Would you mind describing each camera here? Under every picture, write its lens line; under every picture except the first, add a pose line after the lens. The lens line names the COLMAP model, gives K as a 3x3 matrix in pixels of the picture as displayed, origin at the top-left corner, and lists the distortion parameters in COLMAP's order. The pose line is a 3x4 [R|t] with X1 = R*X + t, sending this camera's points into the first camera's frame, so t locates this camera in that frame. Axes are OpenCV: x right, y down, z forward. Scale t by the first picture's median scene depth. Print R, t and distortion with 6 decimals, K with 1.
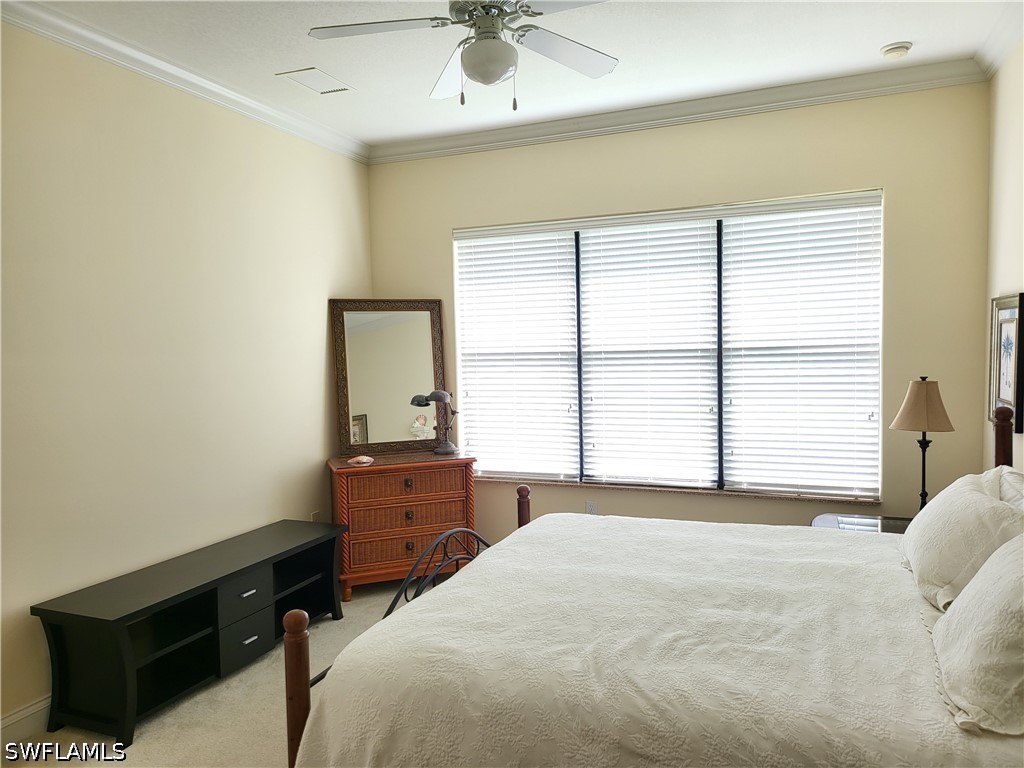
lens RADIAL K [[716.6, 0, 520.6], [0, 716.6, 384.0], [0, 0, 1]] dist [0.050124, -0.029479]
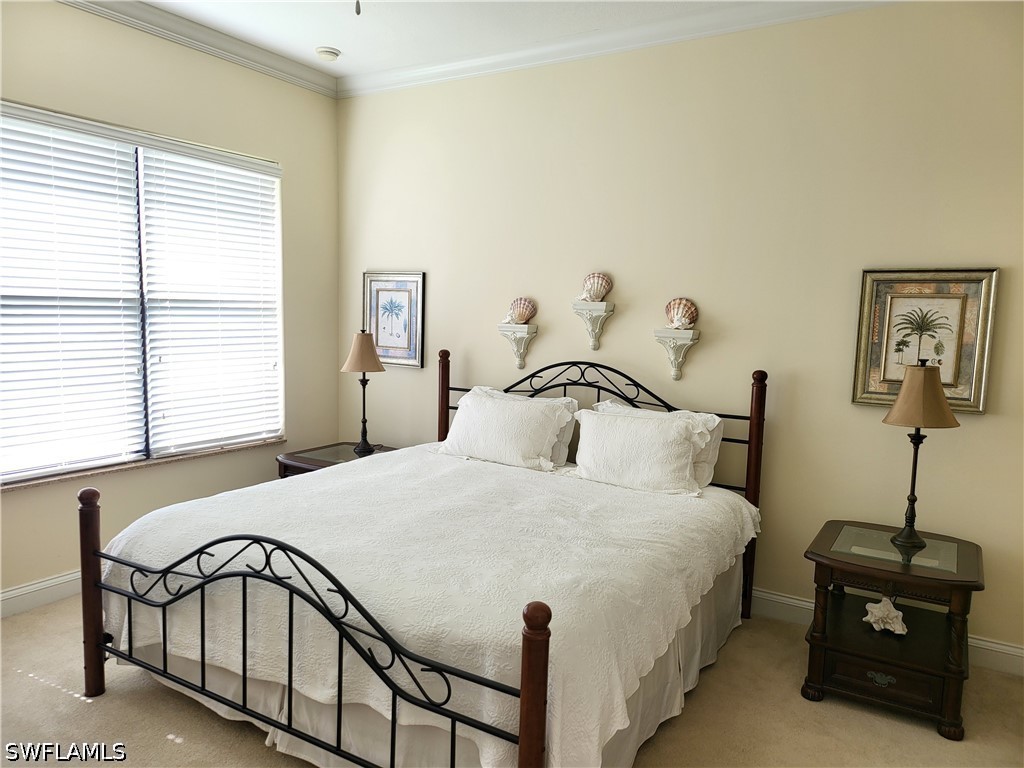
lens RADIAL K [[716.6, 0, 512.2], [0, 716.6, 391.8], [0, 0, 1]] dist [0.050124, -0.029479]
pose [[0.181526, -0.086355, 0.979587, -0.547048], [0.020359, 0.996253, 0.084052, -0.001885], [-0.983175, 0.004686, 0.182604, 0.426927]]
